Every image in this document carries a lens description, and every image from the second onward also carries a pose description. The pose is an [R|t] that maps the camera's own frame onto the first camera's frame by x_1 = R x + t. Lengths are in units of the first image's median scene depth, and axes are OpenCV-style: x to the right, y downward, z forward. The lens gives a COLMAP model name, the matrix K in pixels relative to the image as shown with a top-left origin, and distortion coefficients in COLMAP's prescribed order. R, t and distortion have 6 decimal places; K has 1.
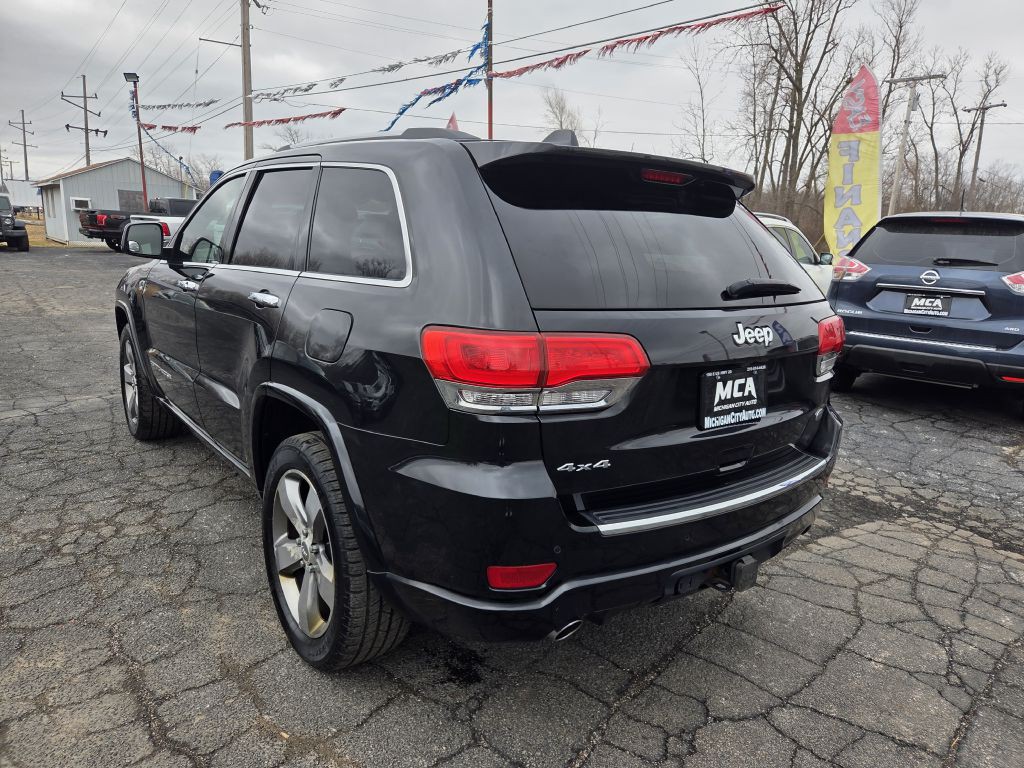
lens RADIAL K [[693.4, 0, 509.1], [0, 693.4, 381.8], [0, 0, 1]] dist [0.072863, -0.059111]
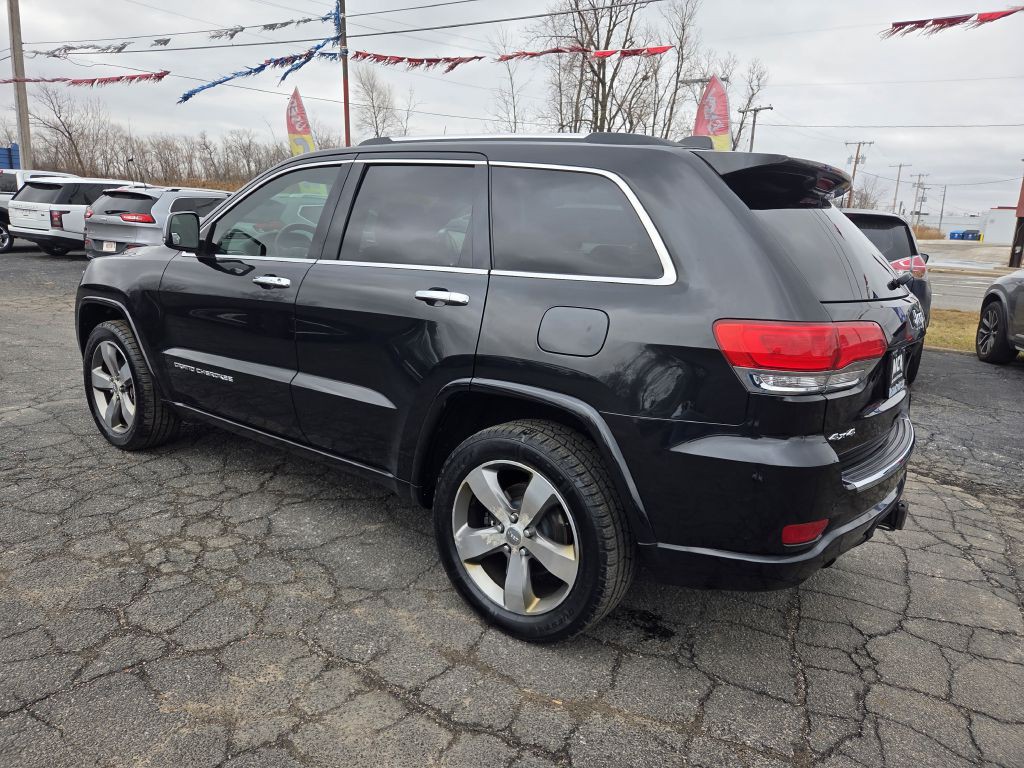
lens RADIAL K [[693.4, 0, 514.0], [0, 693.4, 392.2], [0, 0, 1]] dist [0.072863, -0.059111]
pose [[0.964753, -0.052561, 0.257854, -0.438499], [0.042973, 0.998164, 0.042683, -0.015582], [-0.259624, -0.030098, 0.965241, -0.005045]]
